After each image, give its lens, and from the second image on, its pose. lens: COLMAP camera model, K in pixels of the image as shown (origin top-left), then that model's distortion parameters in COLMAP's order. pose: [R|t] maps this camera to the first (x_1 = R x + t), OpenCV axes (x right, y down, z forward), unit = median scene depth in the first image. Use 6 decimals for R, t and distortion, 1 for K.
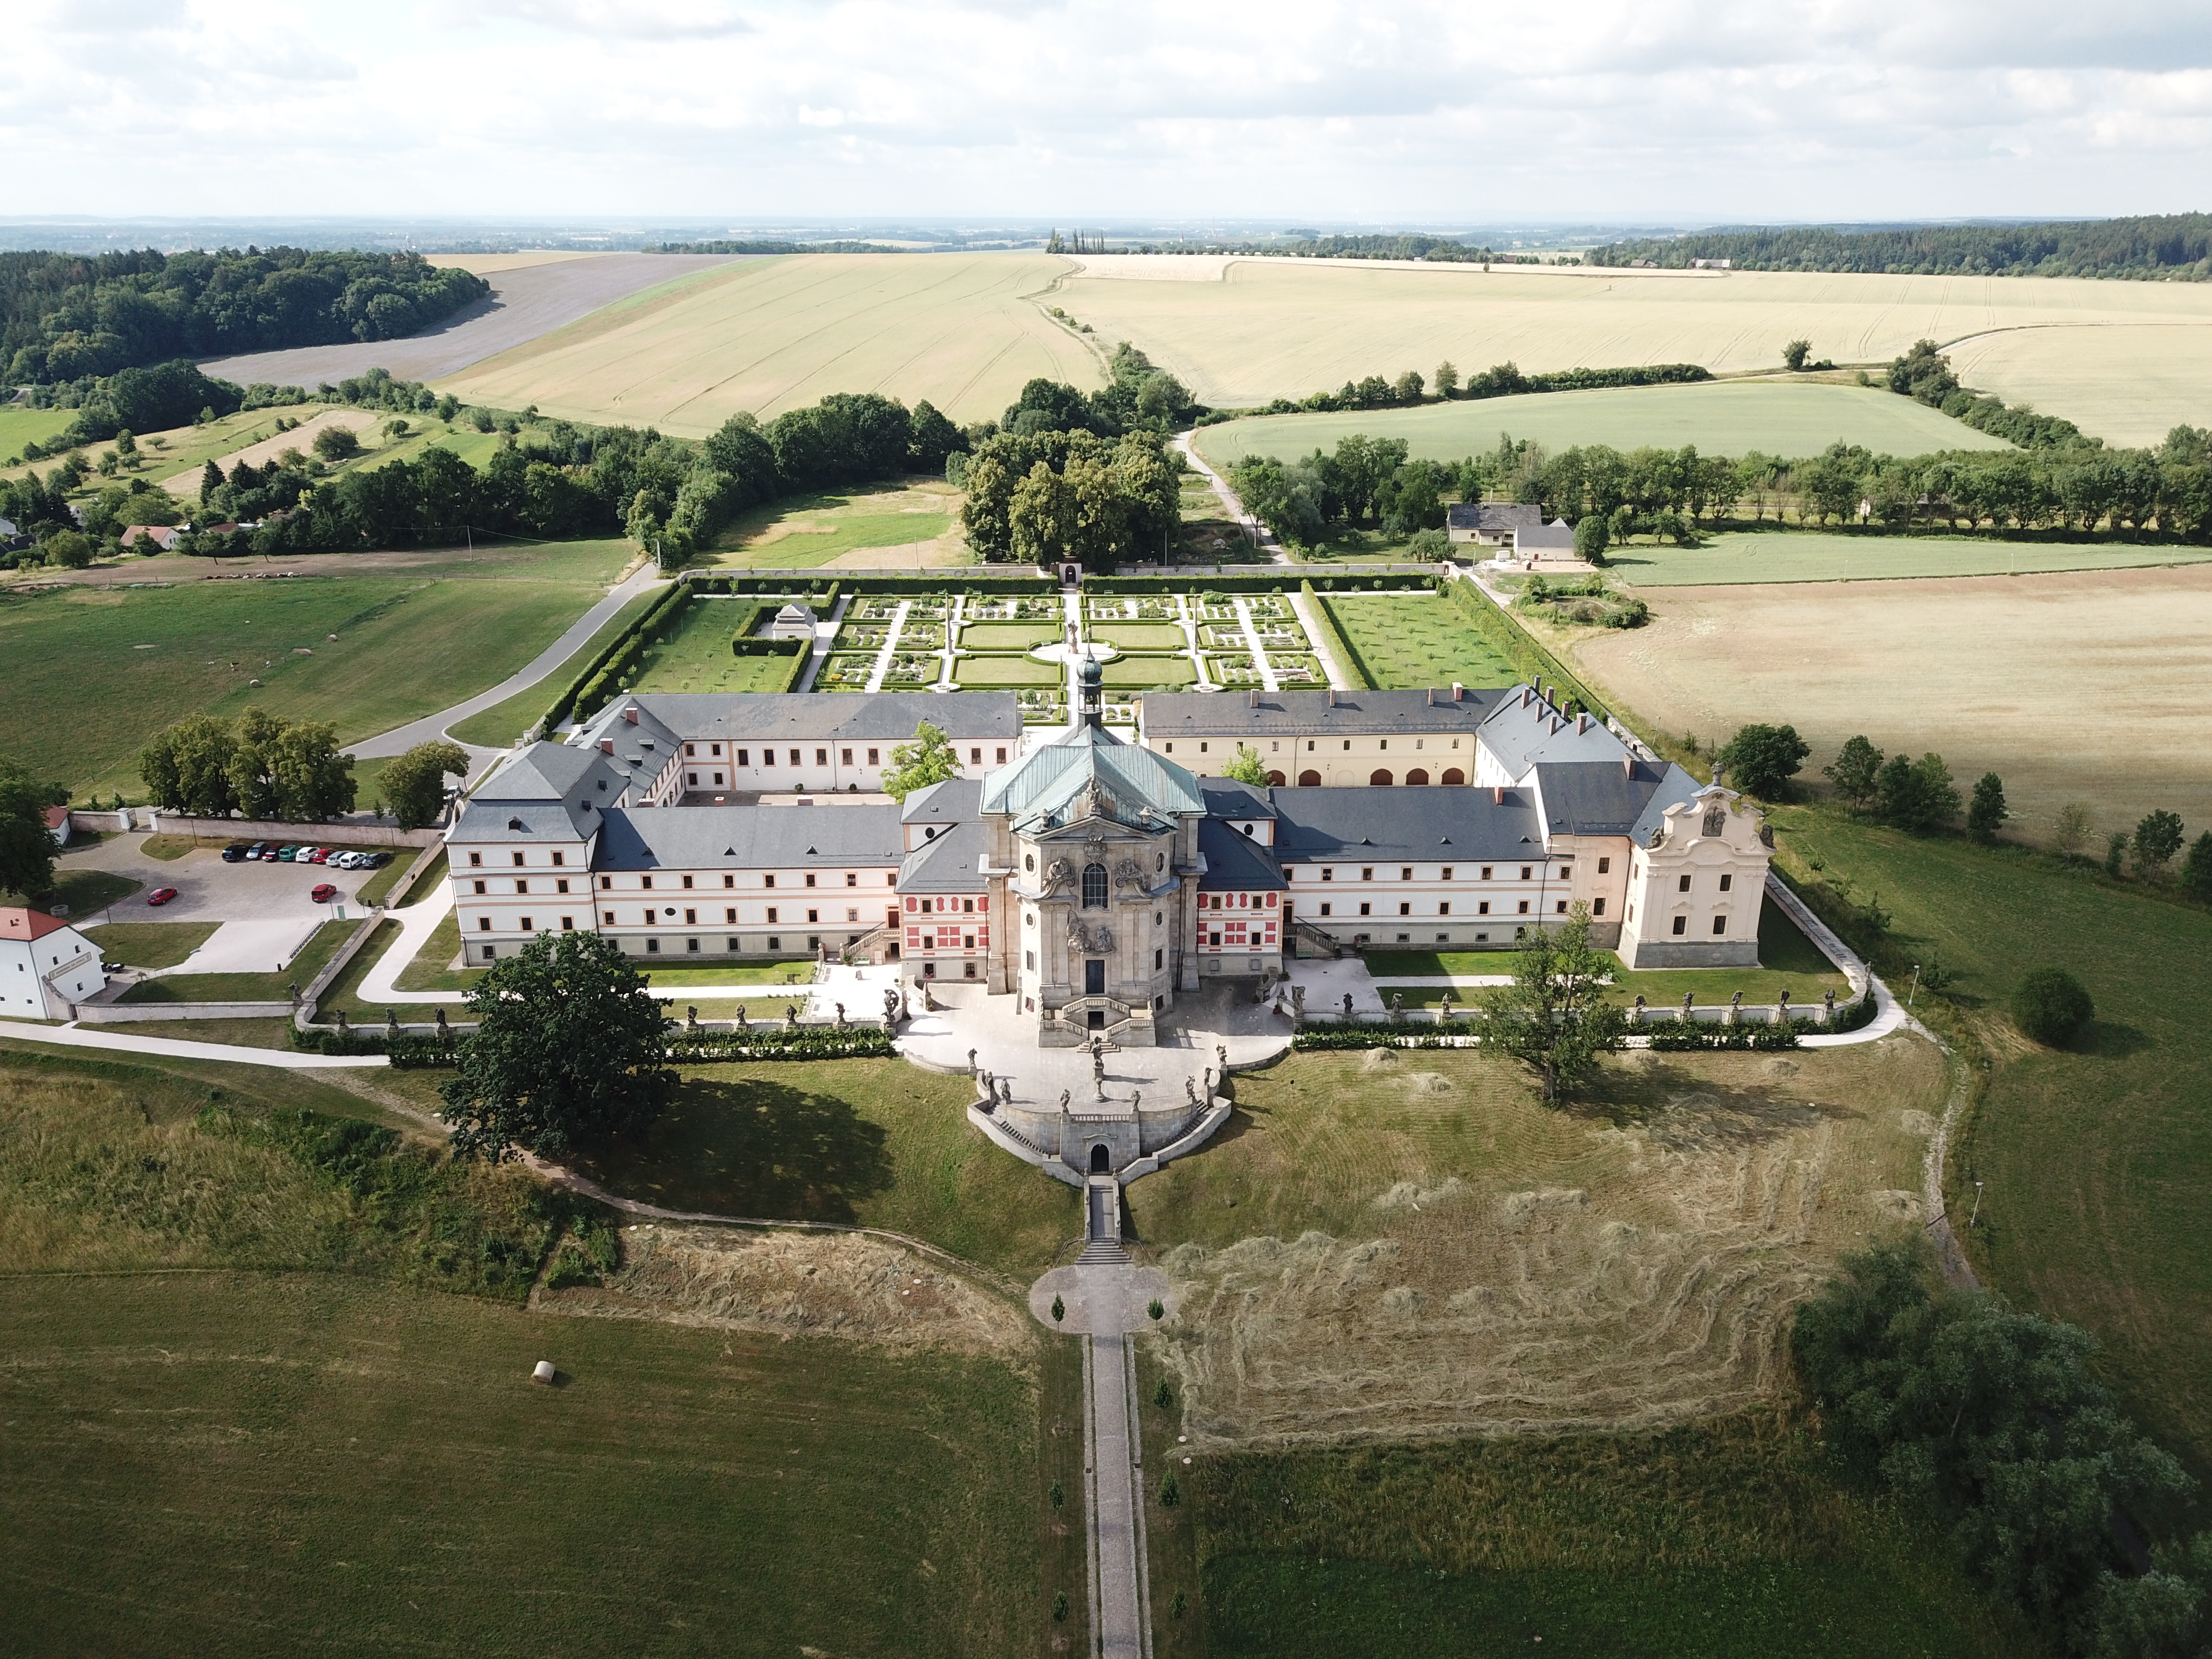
lens RADIAL K [[1687.6, 0, 1110.7], [0, 1687.6, 826.2], [0, 0, 1]] dist [0.011161, -0.004210]
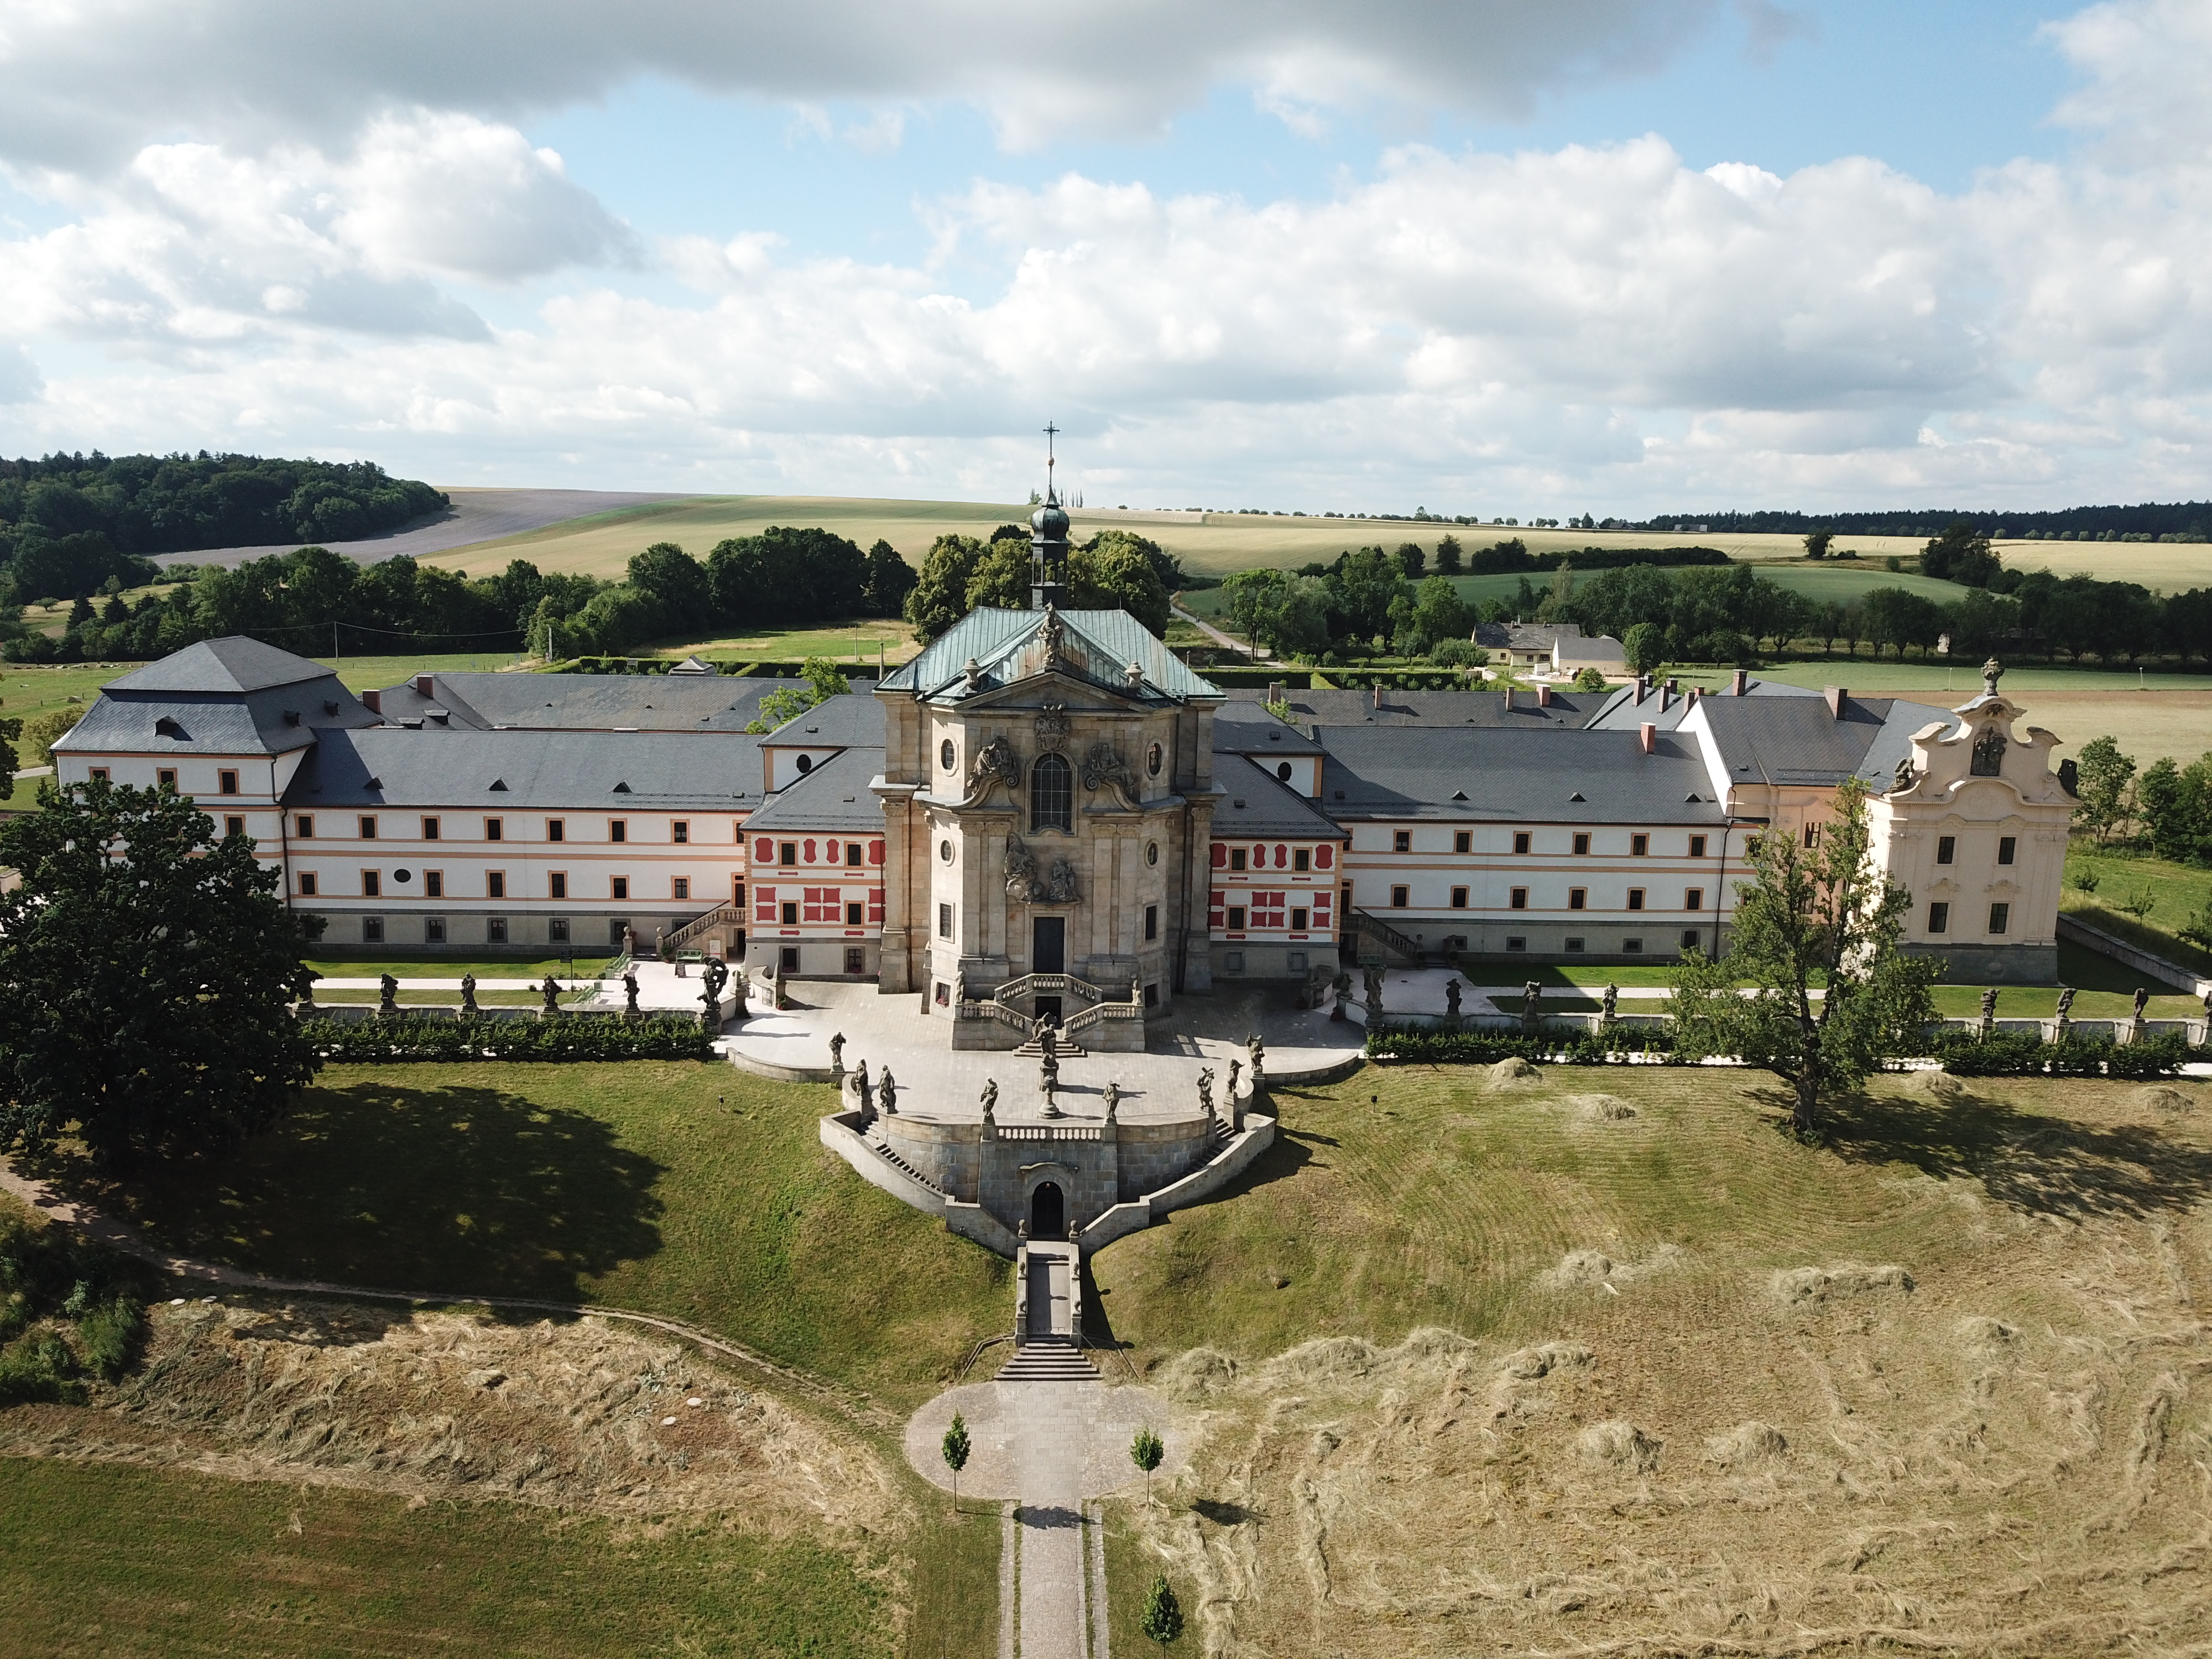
lens RADIAL K [[1690.2, 0, 1110.7], [0, 1690.2, 824.6], [0, 0, 1]] dist [0.007971, 0.000682]
pose [[0.999734, 0.017568, 0.014912, 0.003683], [-0.014663, 0.984200, -0.176454, 0.146118], [-0.017776, 0.176188, 0.984196, 0.354731]]
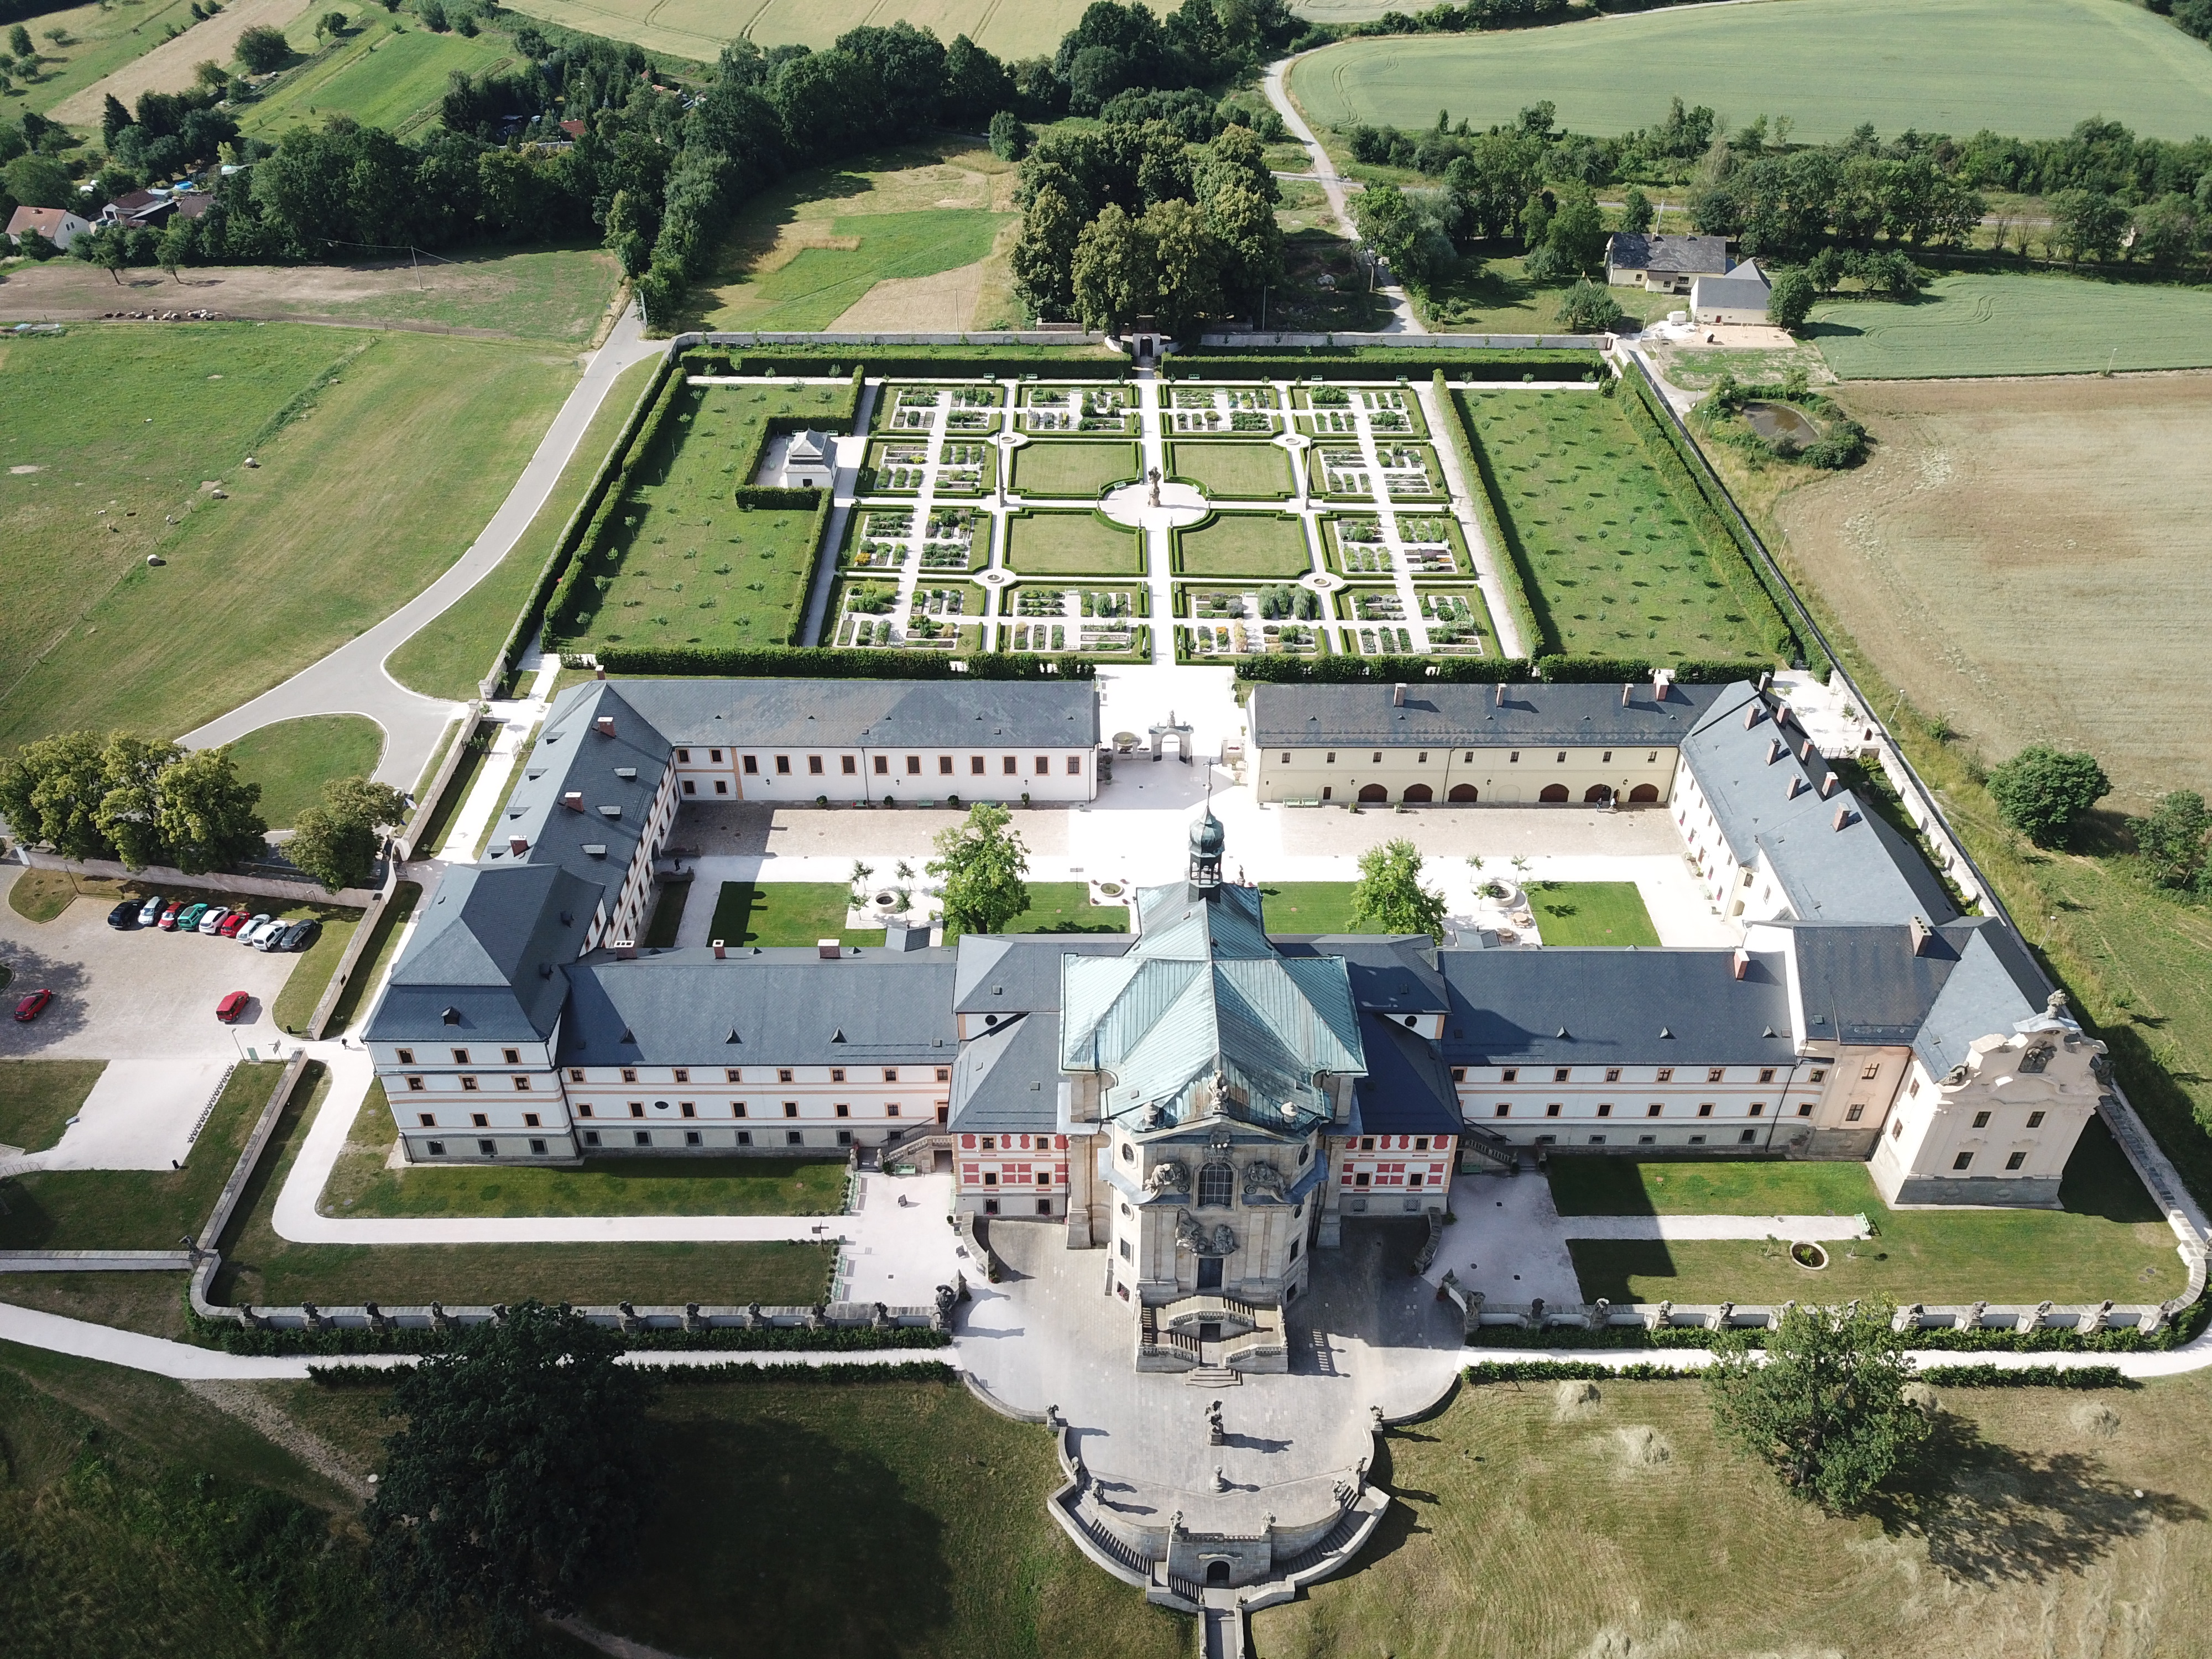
lens RADIAL K [[1687.6, 0, 1110.7], [0, 1687.6, 826.2], [0, 0, 1]] dist [0.011161, -0.004210]
pose [[0.999623, 0.020477, -0.018268, -0.042041], [-0.014572, 0.960204, 0.278920, -0.301785], [0.023252, -0.278549, 0.960140, 0.296210]]
